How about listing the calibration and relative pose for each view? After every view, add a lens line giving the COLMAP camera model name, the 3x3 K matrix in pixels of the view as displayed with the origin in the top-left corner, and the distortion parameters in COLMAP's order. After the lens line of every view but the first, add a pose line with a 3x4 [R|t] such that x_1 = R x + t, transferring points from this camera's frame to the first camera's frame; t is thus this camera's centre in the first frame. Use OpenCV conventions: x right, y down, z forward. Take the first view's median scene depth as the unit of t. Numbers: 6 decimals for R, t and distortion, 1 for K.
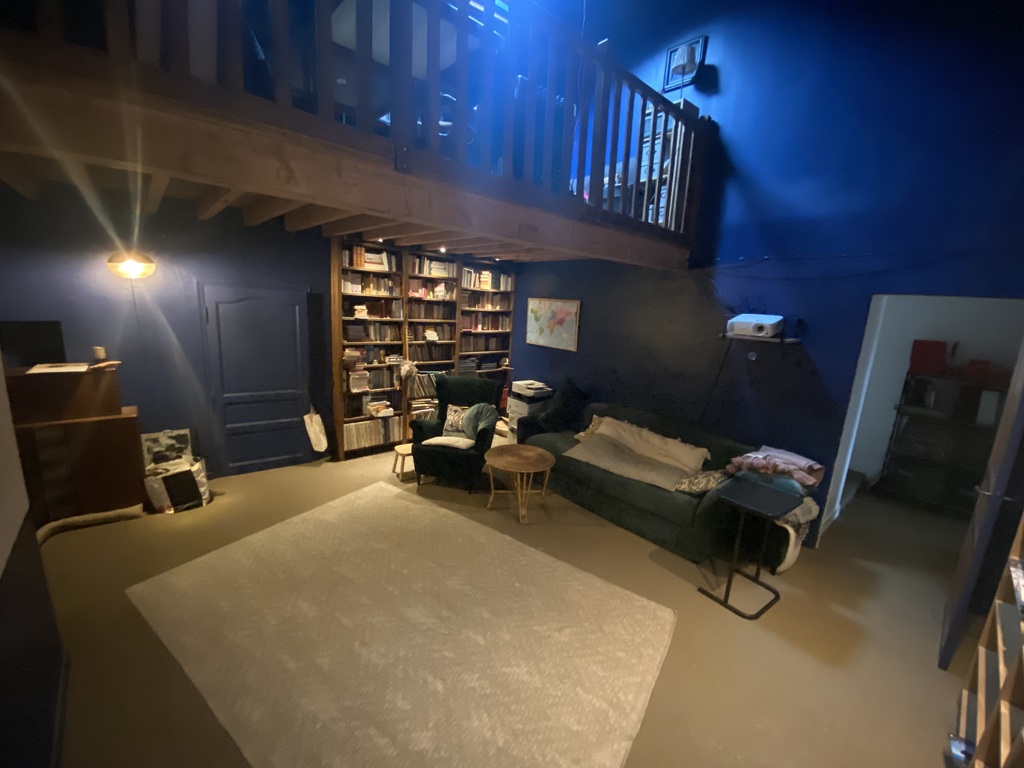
lens RADIAL K [[414.7, 0, 511.7], [0, 414.7, 387.6], [0, 0, 1]] dist [0.025491, -0.022081]
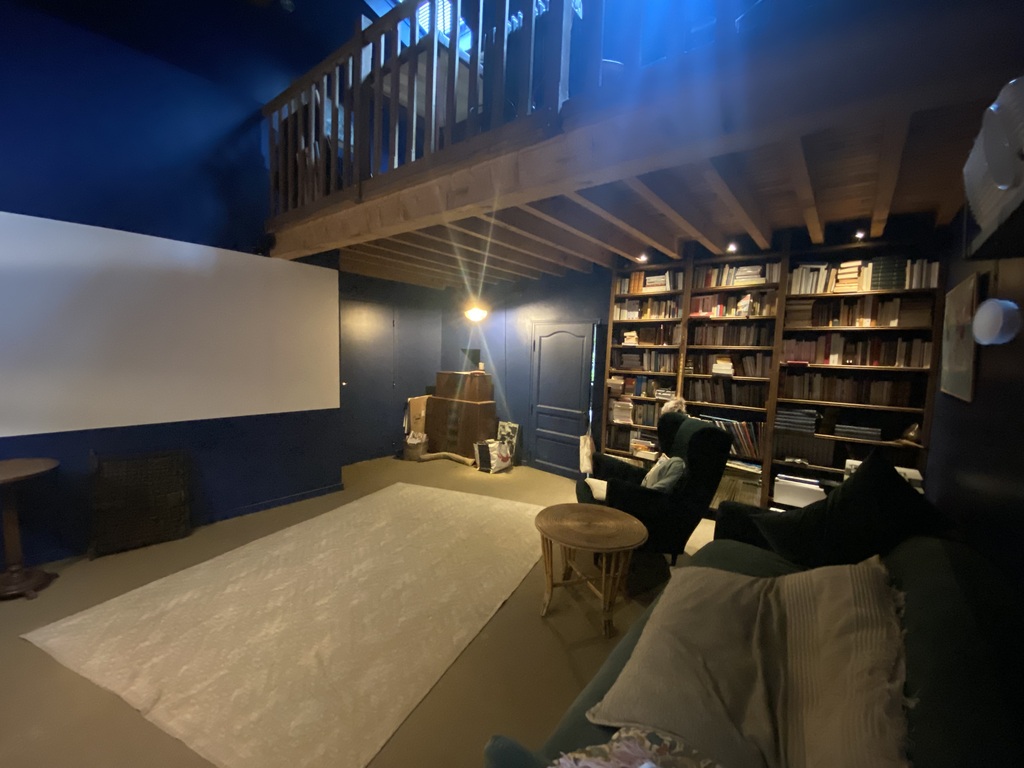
lens RADIAL K [[414.7, 0, 511.7], [0, 414.7, 387.6], [0, 0, 1]] dist [0.025491, -0.022081]
pose [[0.159718, 0.023757, -0.986877, 0.493508], [-0.219010, 0.975649, -0.011958, -0.002484], [0.962562, 0.218046, 0.161032, 0.570296]]
